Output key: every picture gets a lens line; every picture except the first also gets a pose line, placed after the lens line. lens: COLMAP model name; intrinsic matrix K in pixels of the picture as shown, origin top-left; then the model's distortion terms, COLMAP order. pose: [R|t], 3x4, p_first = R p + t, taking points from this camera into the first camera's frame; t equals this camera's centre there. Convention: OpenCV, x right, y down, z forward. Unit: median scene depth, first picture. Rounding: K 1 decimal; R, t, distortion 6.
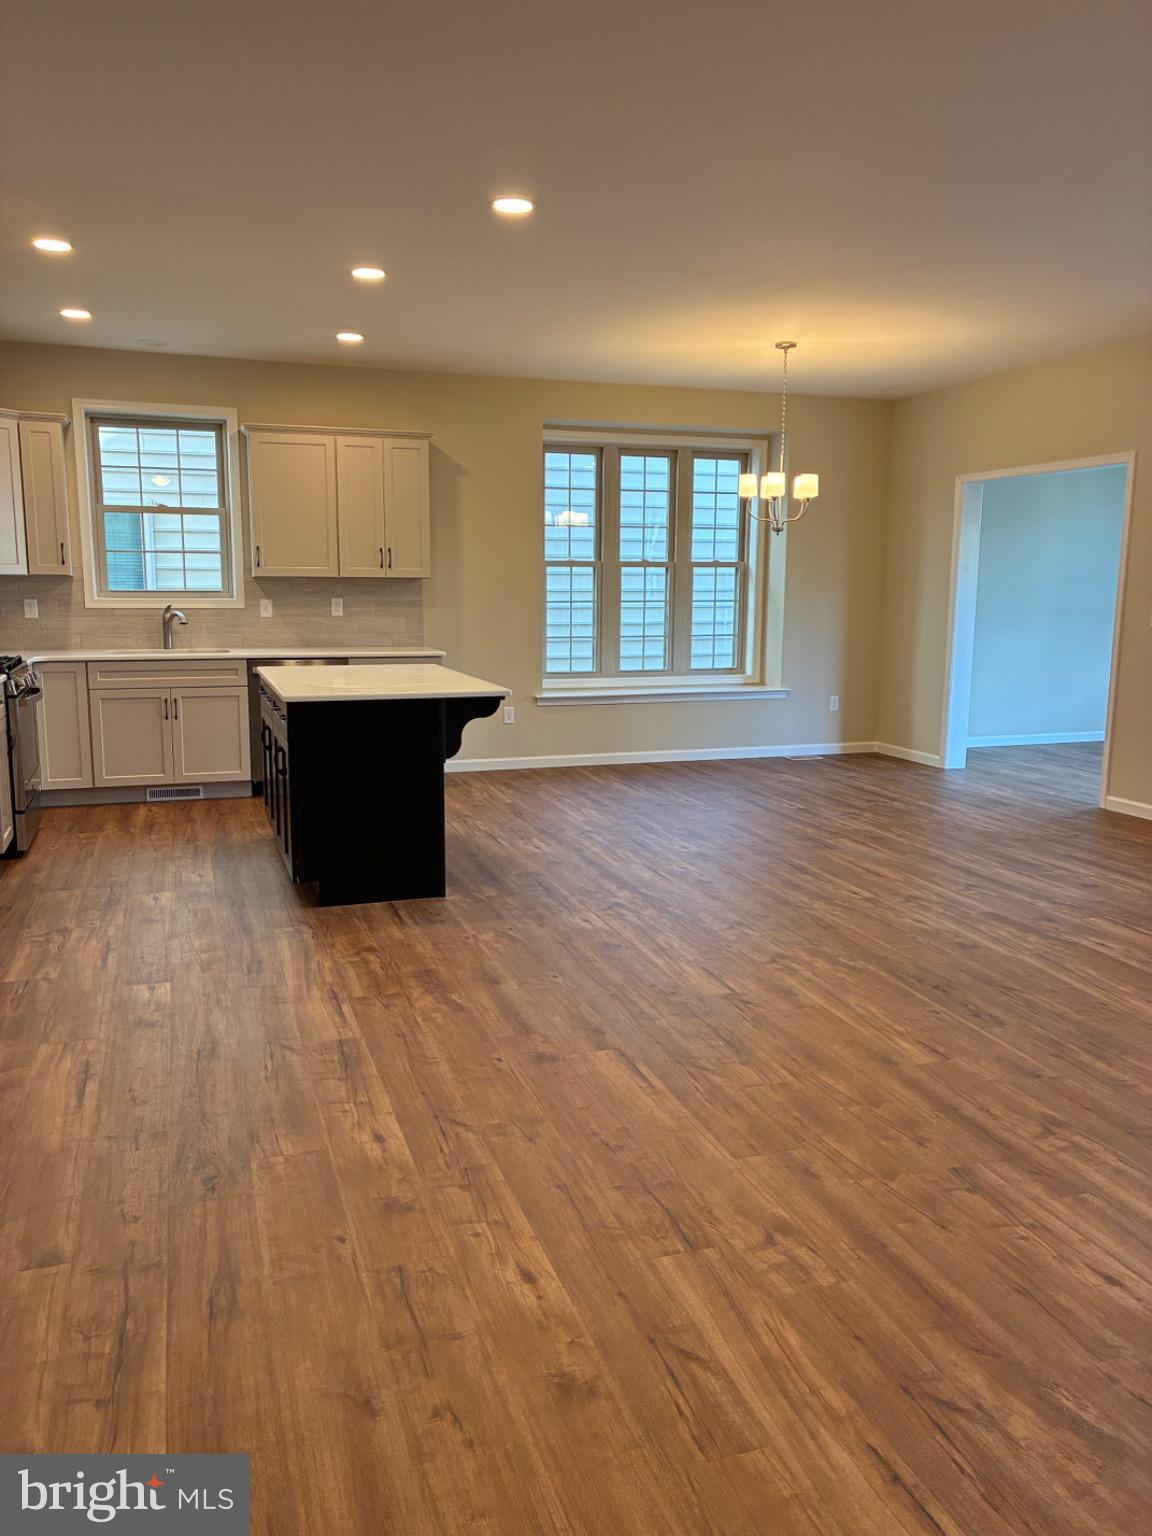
lens RADIAL K [[1149.6, 0, 576.0], [0, 1149.6, 768.0], [0, 0, 1]] dist [-0.006264, -0.007235]
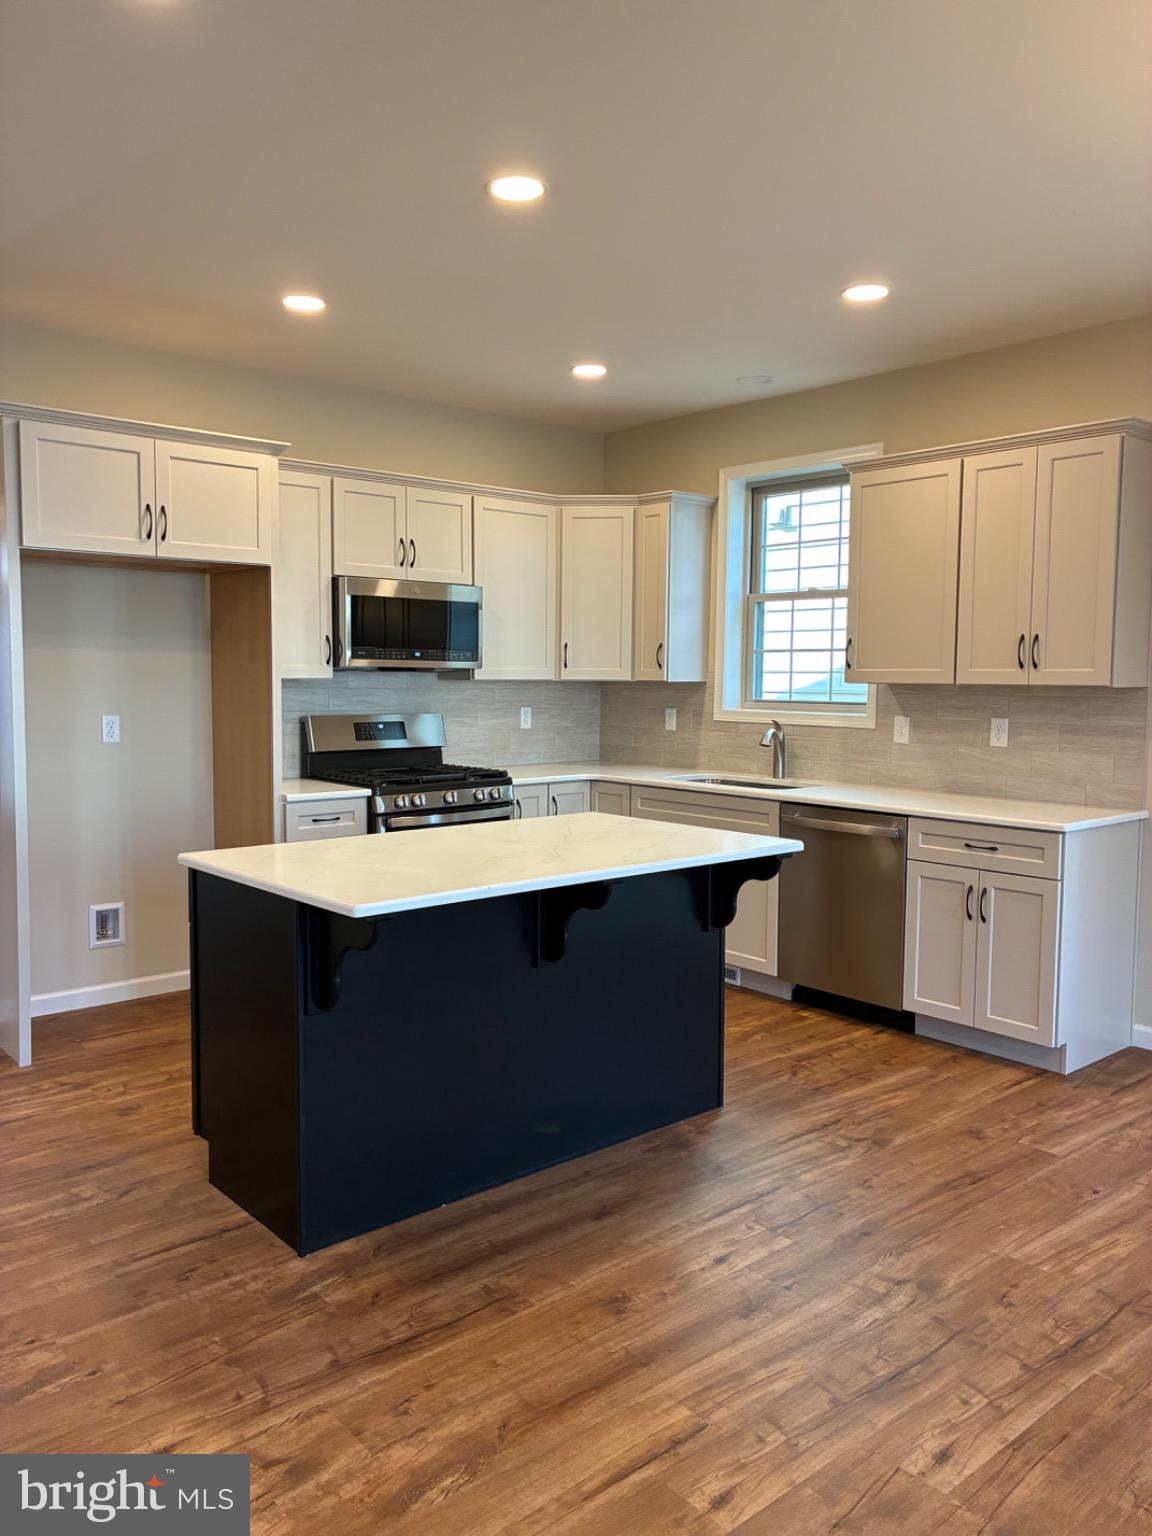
lens RADIAL K [[1147.8, 0, 554.7], [0, 1147.8, 763.5], [0, 0, 1]] dist [0.000731, 0.000887]
pose [[0.367468, 0.067256, -0.927601, 0.290069], [-0.152214, 0.988282, 0.011357, -0.100523], [0.917496, 0.137020, 0.373400, 0.591092]]
